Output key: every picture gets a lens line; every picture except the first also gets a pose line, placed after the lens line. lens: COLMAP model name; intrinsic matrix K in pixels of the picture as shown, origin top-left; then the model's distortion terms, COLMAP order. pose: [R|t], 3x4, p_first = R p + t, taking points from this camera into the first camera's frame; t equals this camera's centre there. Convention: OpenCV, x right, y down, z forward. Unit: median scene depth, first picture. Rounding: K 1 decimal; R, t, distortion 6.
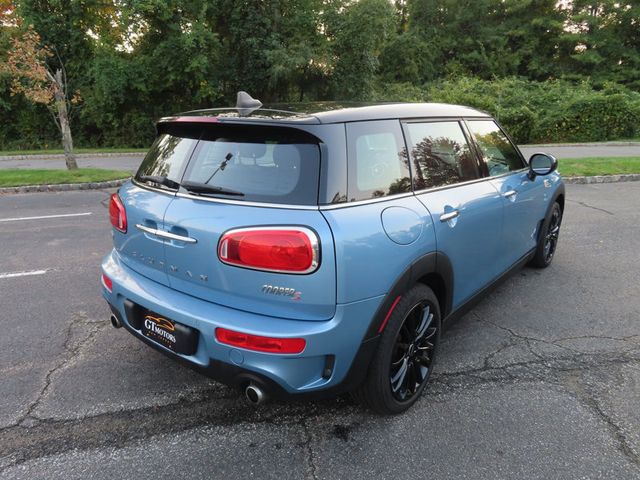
lens RADIAL K [[455.4, 0, 314.3], [0, 455.4, 243.1], [0, 0, 1]] dist [-0.011254, 0.007242]
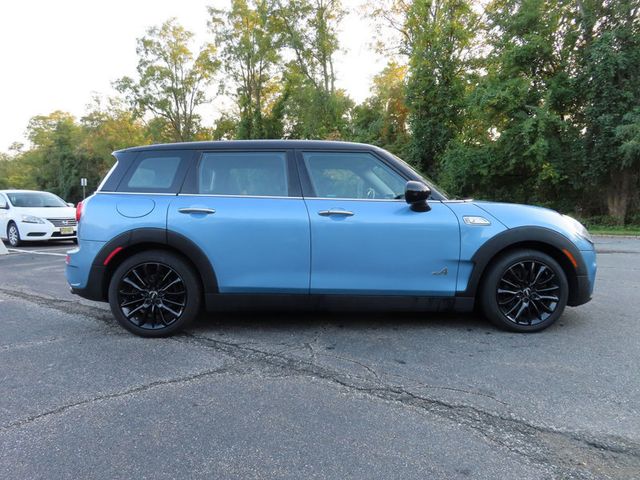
lens RADIAL K [[455.4, 0, 314.3], [0, 455.4, 243.1], [0, 0, 1]] dist [-0.011254, 0.007242]
pose [[0.659318, 0.071133, -0.748492, 0.159805], [-0.213562, 0.972229, -0.095723, 0.009498], [0.720896, 0.222961, 0.656199, 0.034864]]
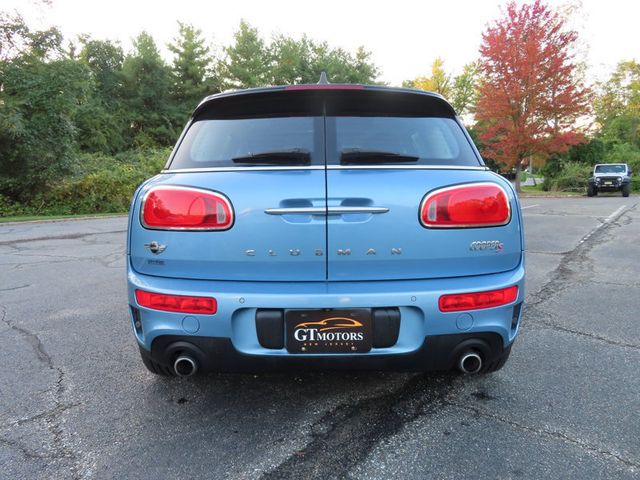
lens RADIAL K [[455.4, 0, 314.3], [0, 455.4, 243.1], [0, 0, 1]] dist [-0.011254, 0.007242]
pose [[0.783276, -0.091128, 0.614959, -0.076904], [0.186322, 0.978137, -0.092374, 0.009597], [-0.593096, 0.186935, 0.783130, 0.033496]]
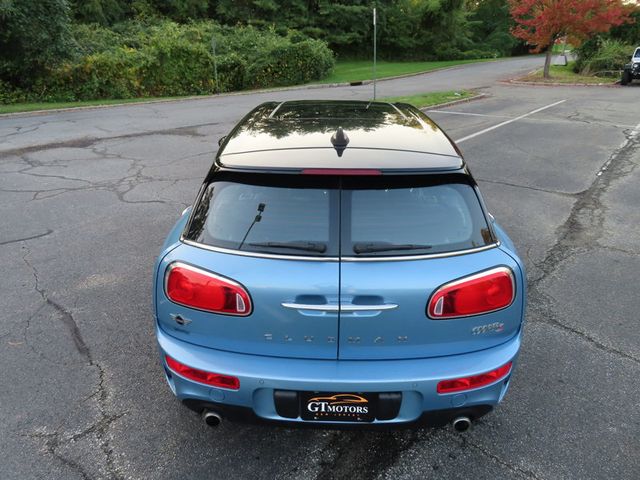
lens RADIAL K [[455.4, 0, 314.3], [0, 455.4, 243.1], [0, 0, 1]] dist [-0.011254, 0.007242]
pose [[0.799482, -0.237257, 0.551849, -0.073718], [0.170973, 0.970572, 0.169585, -0.026566], [-0.575844, -0.041229, 0.816519, 0.027837]]
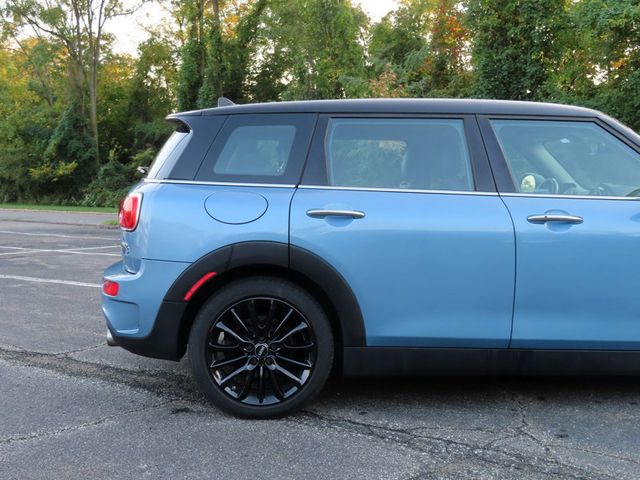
lens RADIAL K [[755.7, 0, 314.6], [0, 755.7, 241.3], [0, 0, 1]] dist [-0.019871, 0.024730]
pose [[0.683432, 0.068839, -0.726761, 0.132527], [-0.216075, 0.970011, -0.111313, 0.016160], [0.697303, 0.233110, 0.677811, -0.000806]]
